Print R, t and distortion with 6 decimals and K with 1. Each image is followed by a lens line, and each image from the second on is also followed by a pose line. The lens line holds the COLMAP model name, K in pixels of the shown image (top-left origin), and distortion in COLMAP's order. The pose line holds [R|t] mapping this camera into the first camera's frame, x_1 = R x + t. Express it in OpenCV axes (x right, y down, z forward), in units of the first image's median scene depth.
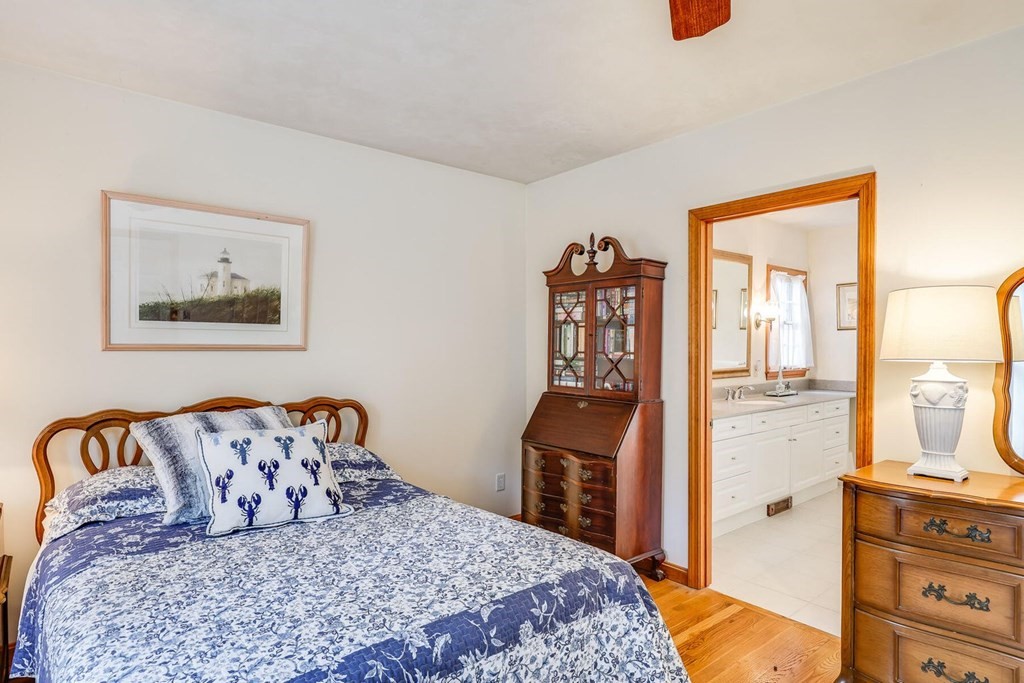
lens RADIAL K [[564.5, 0, 510.8], [0, 564.5, 336.6], [0, 0, 1]] dist [-0.002991, -0.001263]
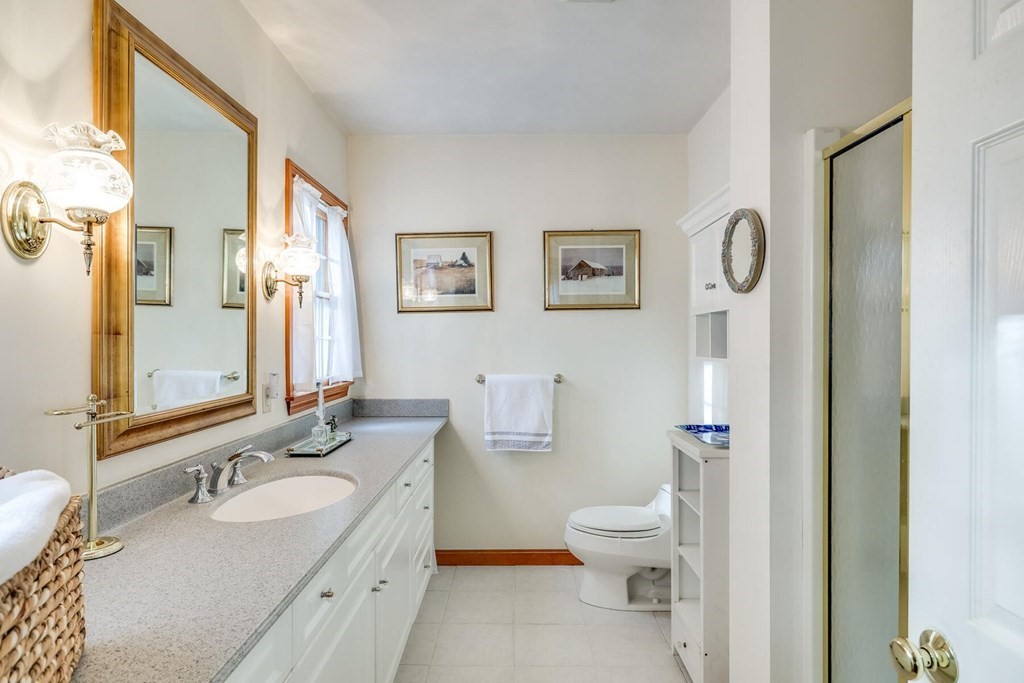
lens RADIAL K [[564.5, 0, 510.8], [0, 564.5, 336.6], [0, 0, 1]] dist [-0.002991, -0.001263]
pose [[0.641737, -0.010708, 0.766850, 0.226678], [0.010592, 0.999931, 0.005099, 0.013769], [-0.766852, 0.004851, 0.641806, 0.585030]]
